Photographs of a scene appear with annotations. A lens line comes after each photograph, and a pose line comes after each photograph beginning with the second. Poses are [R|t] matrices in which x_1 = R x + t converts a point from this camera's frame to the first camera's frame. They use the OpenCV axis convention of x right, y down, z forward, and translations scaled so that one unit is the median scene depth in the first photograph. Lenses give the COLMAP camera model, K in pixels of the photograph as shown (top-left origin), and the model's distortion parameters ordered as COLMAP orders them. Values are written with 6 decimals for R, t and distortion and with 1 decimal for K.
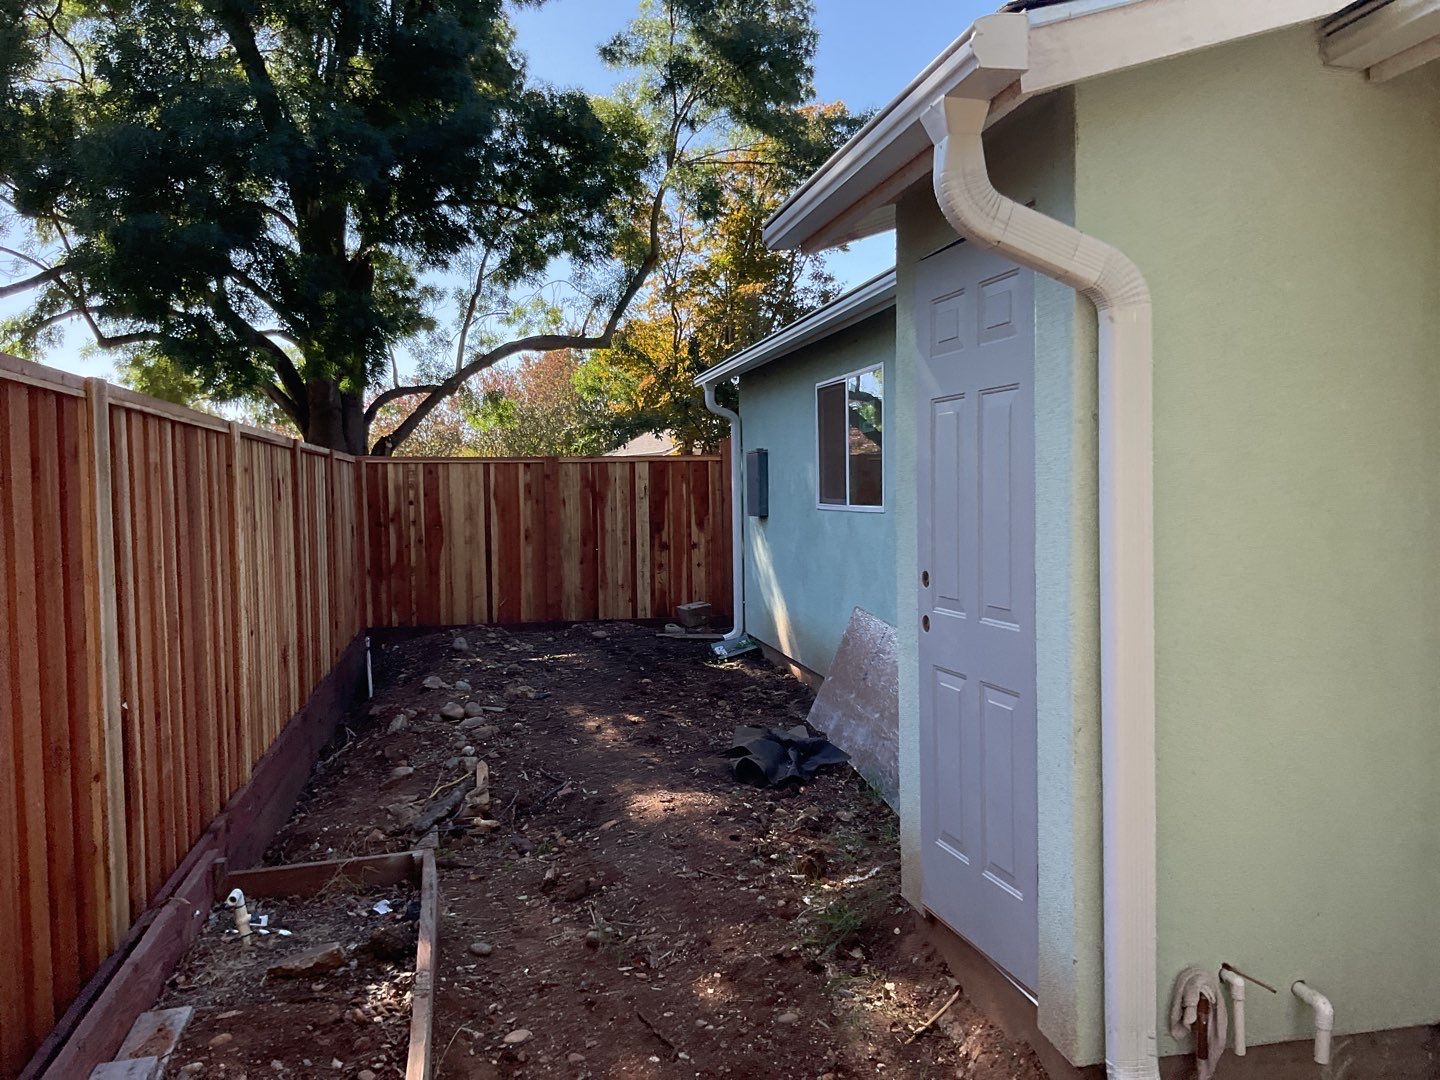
lens RADIAL K [[1122.0, 0, 642.5], [0, 1122.0, 494.4], [0, 0, 1]] dist [0.002107, -0.057617]
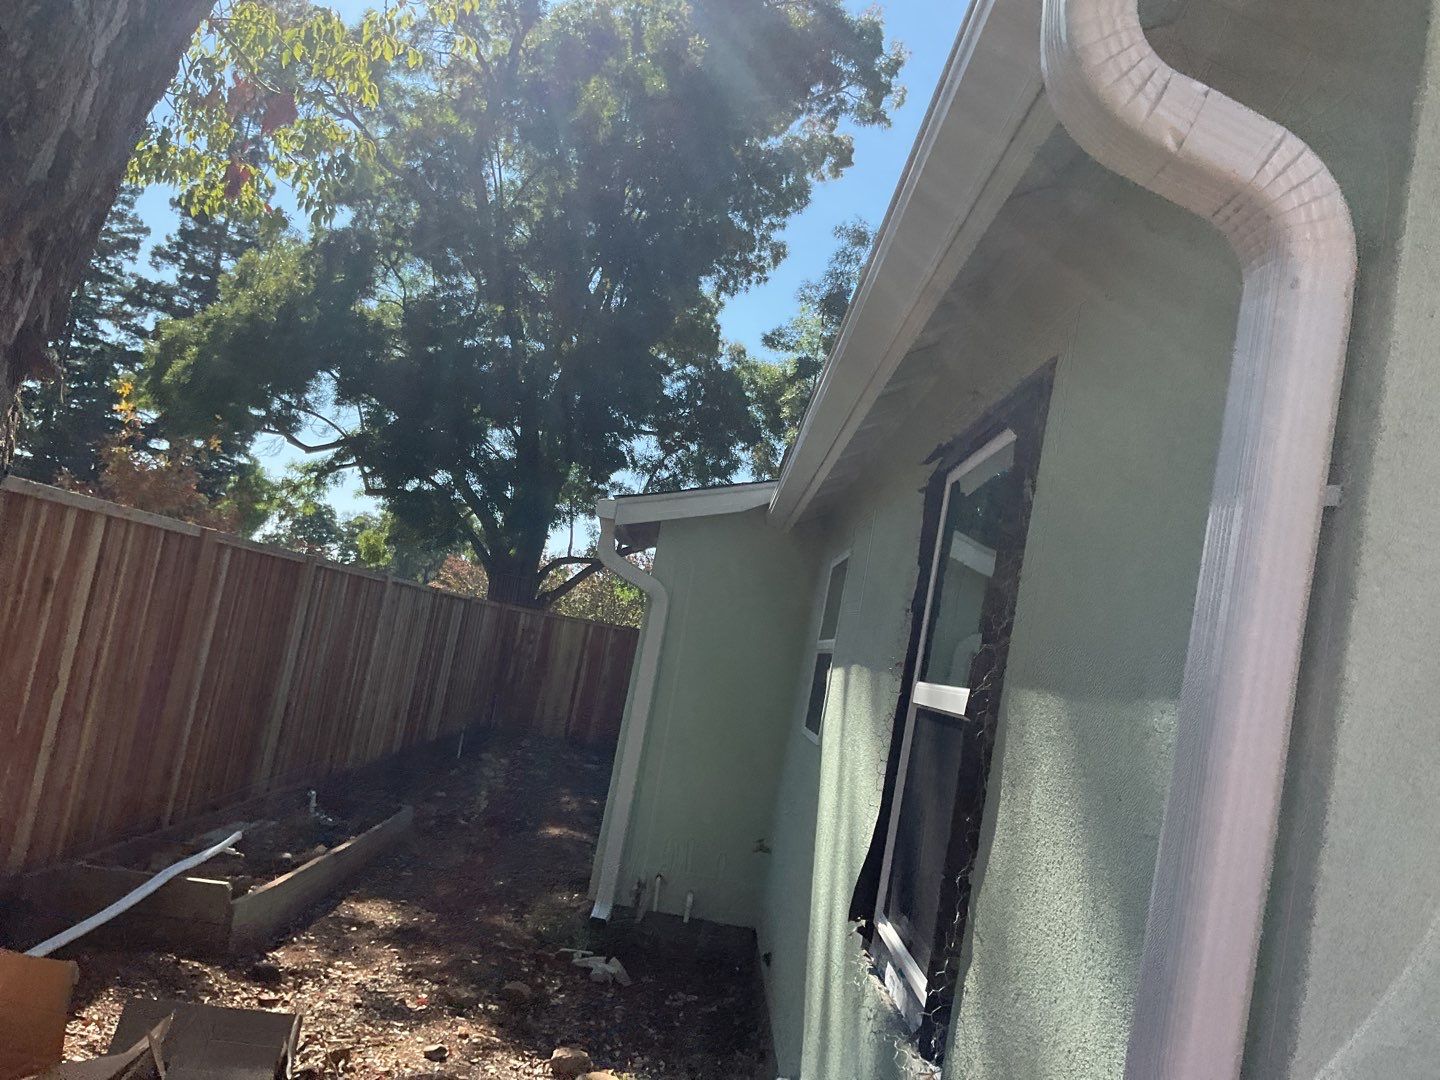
lens RADIAL K [[1185.6, 0, 720.0], [0, 1185.6, 540.0], [0, 0, 1]] dist [0.051925, -0.108477]
pose [[0.966192, 0.178102, -0.186420, 0.237184], [-0.197915, 0.975743, -0.093564, -0.020058], [0.165234, 0.127296, 0.978005, -0.389730]]
